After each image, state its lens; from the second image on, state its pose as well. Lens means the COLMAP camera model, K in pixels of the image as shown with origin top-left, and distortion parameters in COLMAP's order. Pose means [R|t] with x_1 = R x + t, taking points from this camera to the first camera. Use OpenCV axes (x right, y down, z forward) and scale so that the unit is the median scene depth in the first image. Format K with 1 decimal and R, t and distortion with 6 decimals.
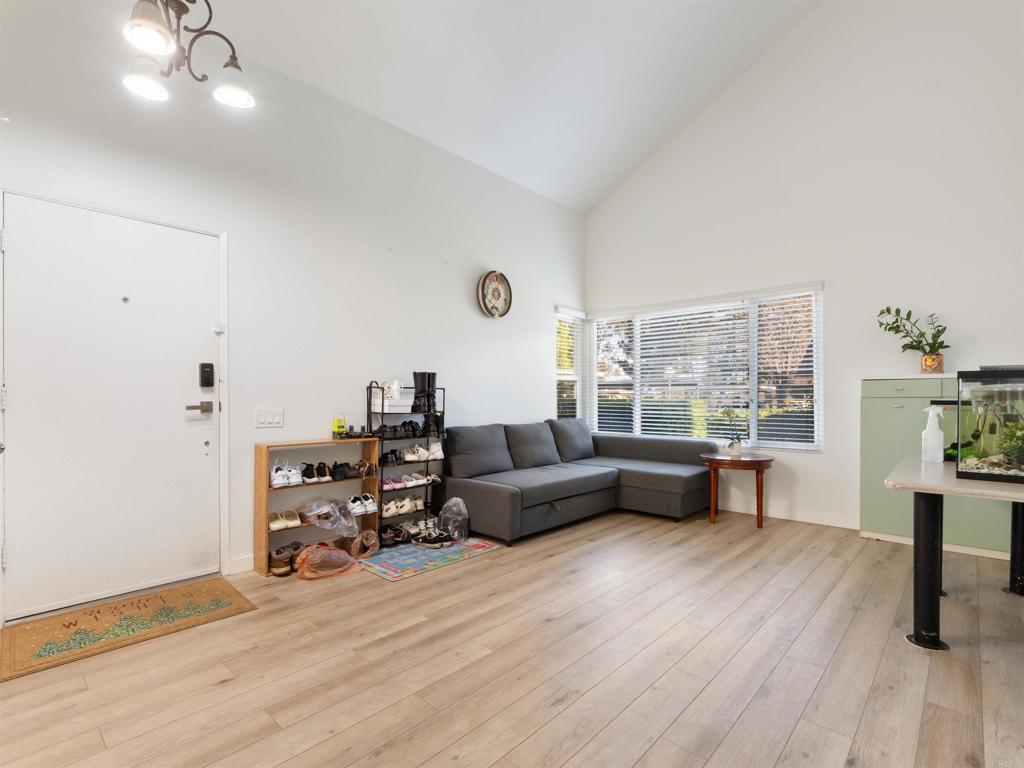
lens RADIAL K [[492.0, 0, 509.8], [0, 492.0, 392.7], [0, 0, 1]] dist [-0.004925, -0.000464]
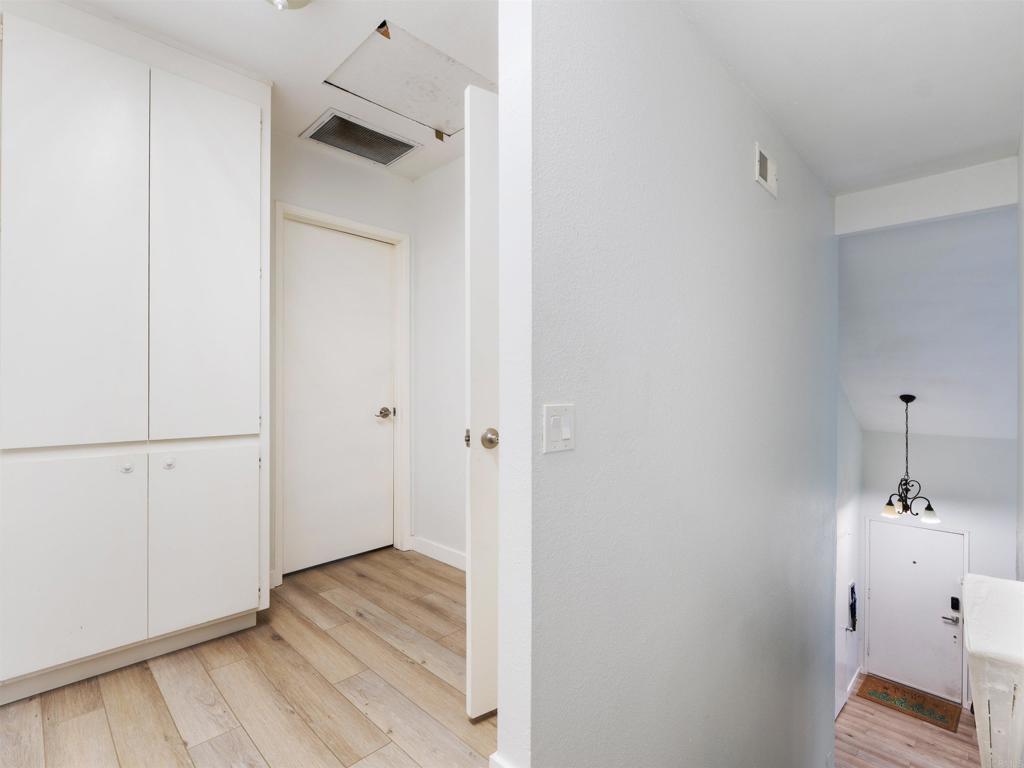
lens RADIAL K [[492.0, 0, 509.1], [0, 492.0, 383.9], [0, 0, 1]] dist [-0.004925, -0.000464]
pose [[-0.036932, 0.015877, -0.999192, 1.937072], [0.011882, 0.999810, 0.015447, -1.328242], [0.999247, -0.011301, -0.037114, -1.004247]]
